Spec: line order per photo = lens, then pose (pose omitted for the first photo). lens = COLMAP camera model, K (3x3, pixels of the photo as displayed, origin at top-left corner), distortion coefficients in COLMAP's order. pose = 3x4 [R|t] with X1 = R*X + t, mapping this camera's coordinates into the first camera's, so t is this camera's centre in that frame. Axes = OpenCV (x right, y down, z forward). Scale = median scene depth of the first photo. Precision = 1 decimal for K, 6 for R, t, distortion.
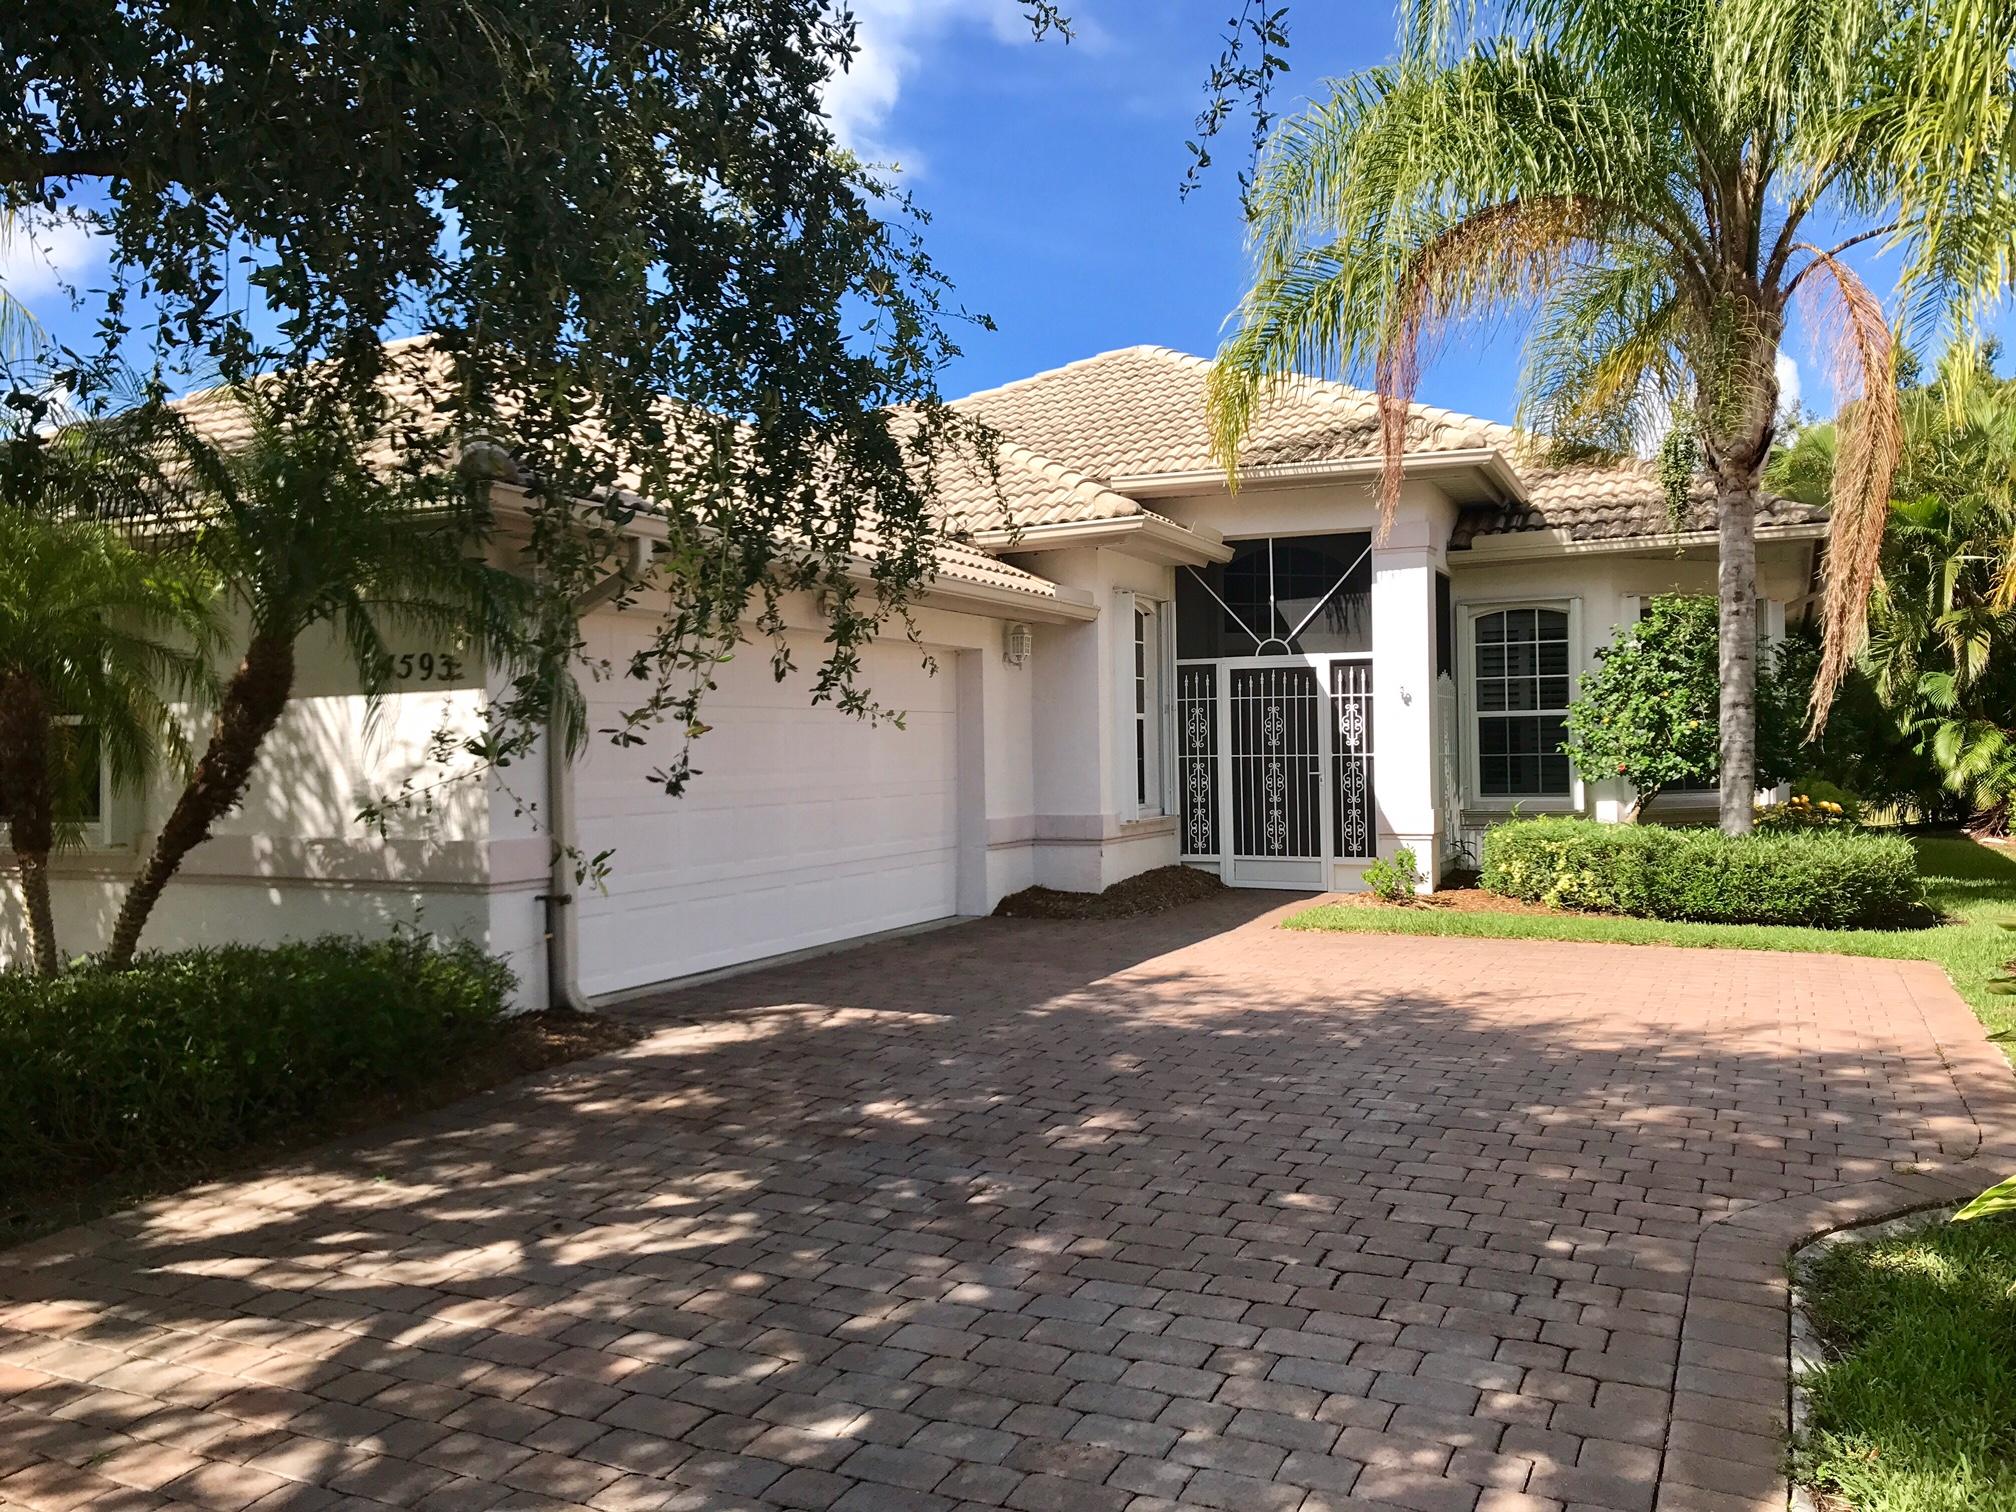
lens RADIAL K [[1649.3, 0, 993.2], [0, 1649.3, 753.5], [0, 0, 1]] dist [0.042386, -0.051614]
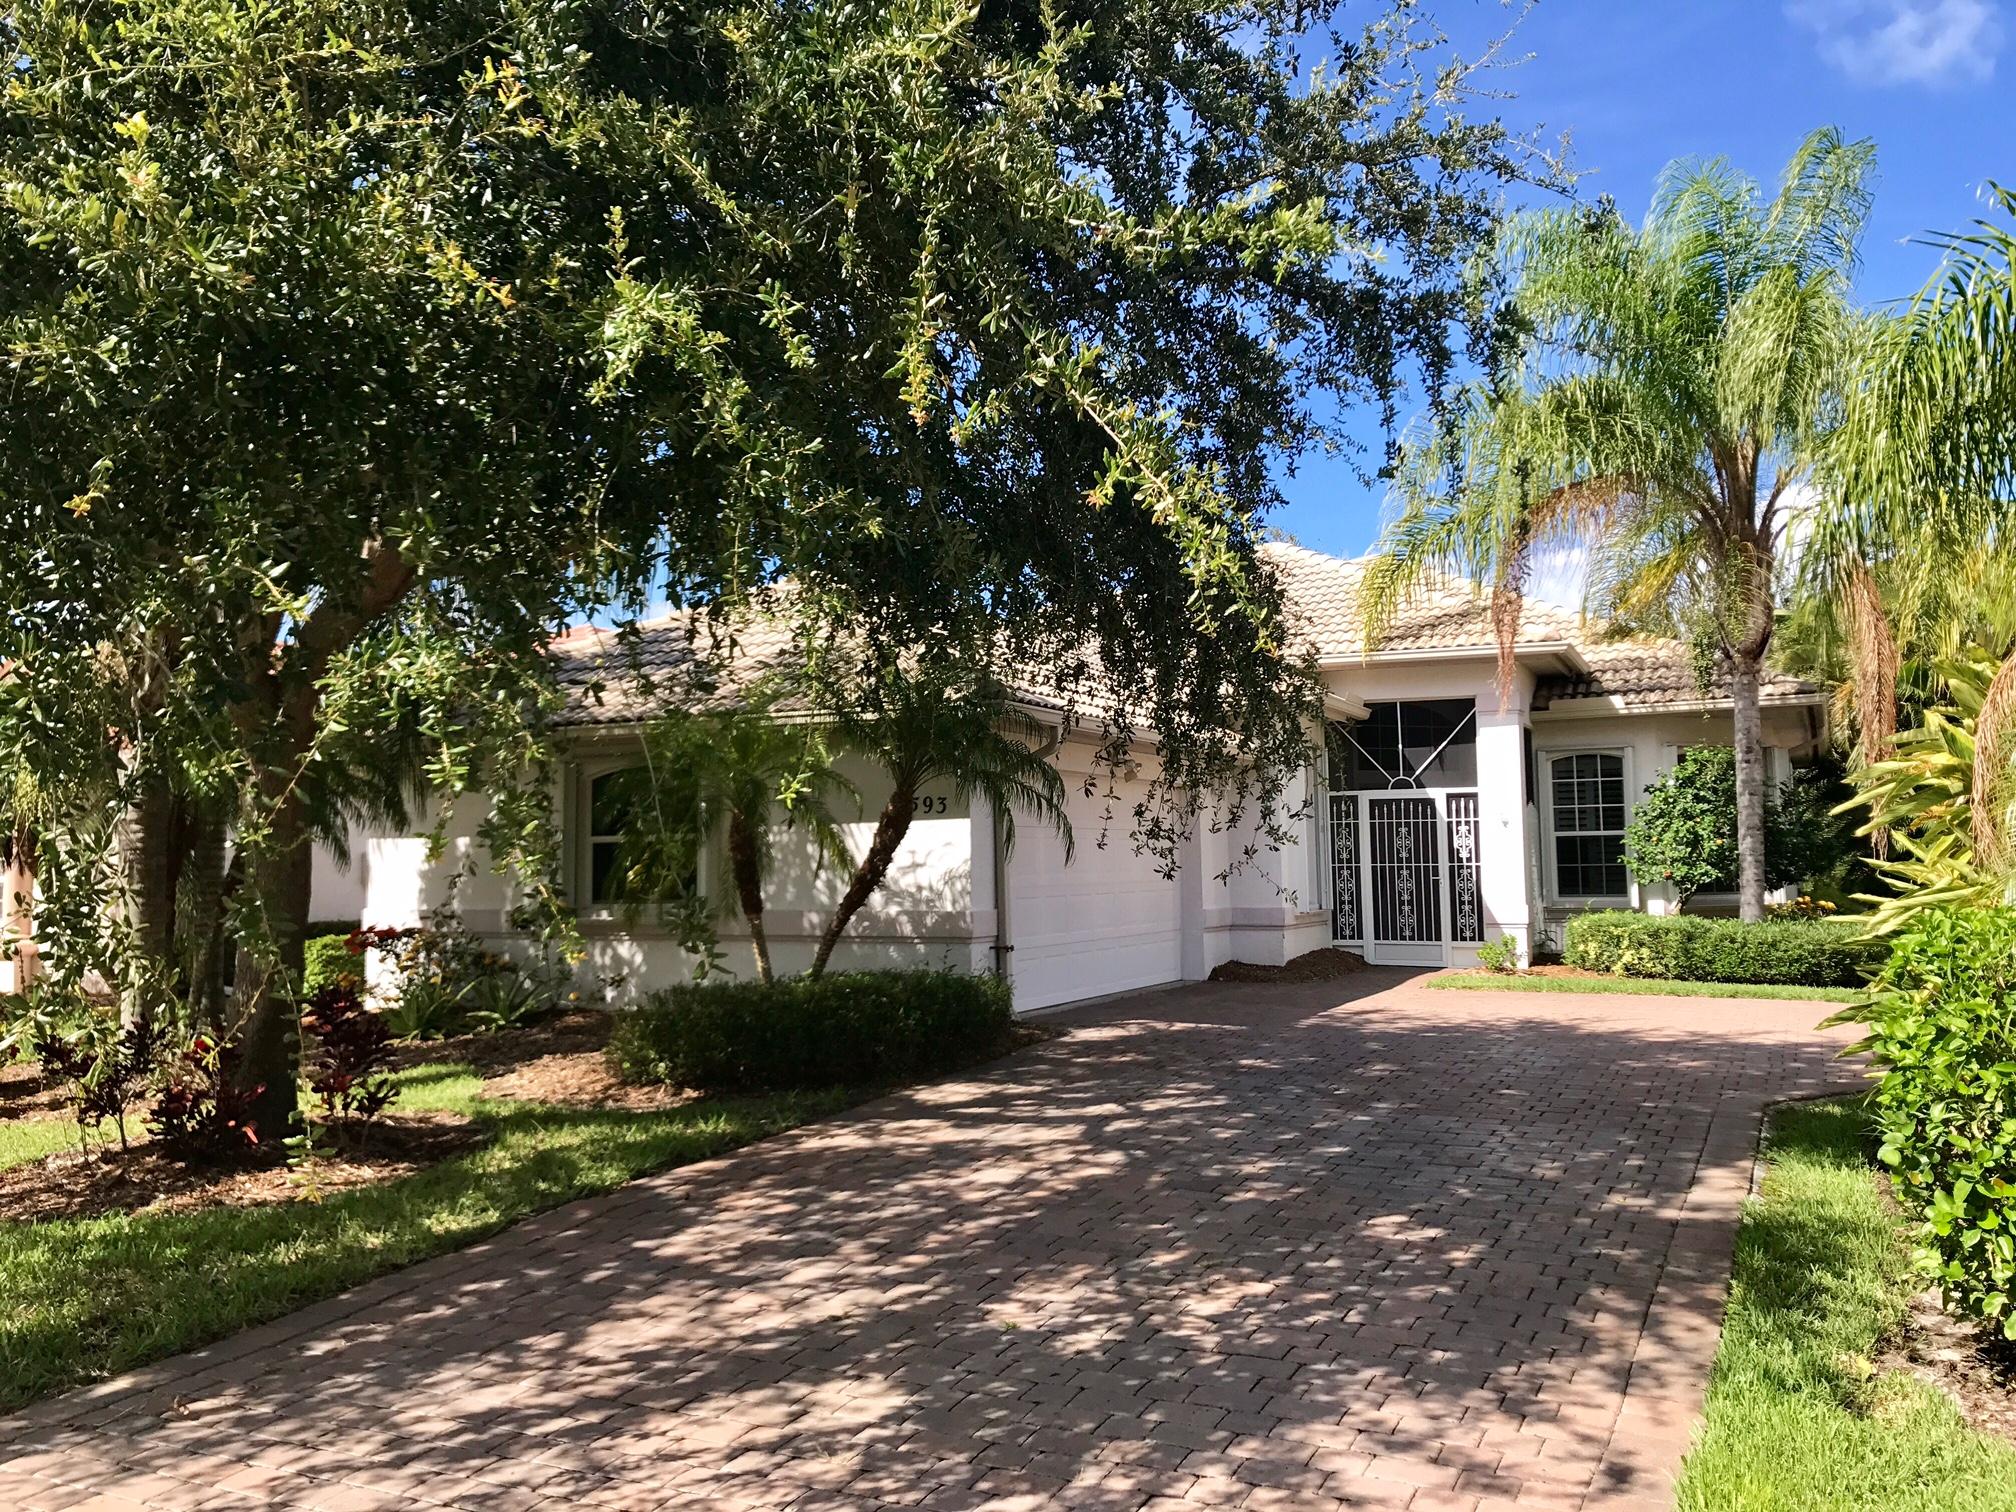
lens RADIAL K [[1649.3, 0, 1016.3], [0, 1649.3, 751.2], [0, 0, 1]] dist [0.042386, -0.051614]
pose [[0.999972, 0.001509, -0.007316, -0.138086], [-0.002030, 0.997420, -0.071764, 0.006572], [0.007189, 0.071777, 0.997395, -0.350143]]
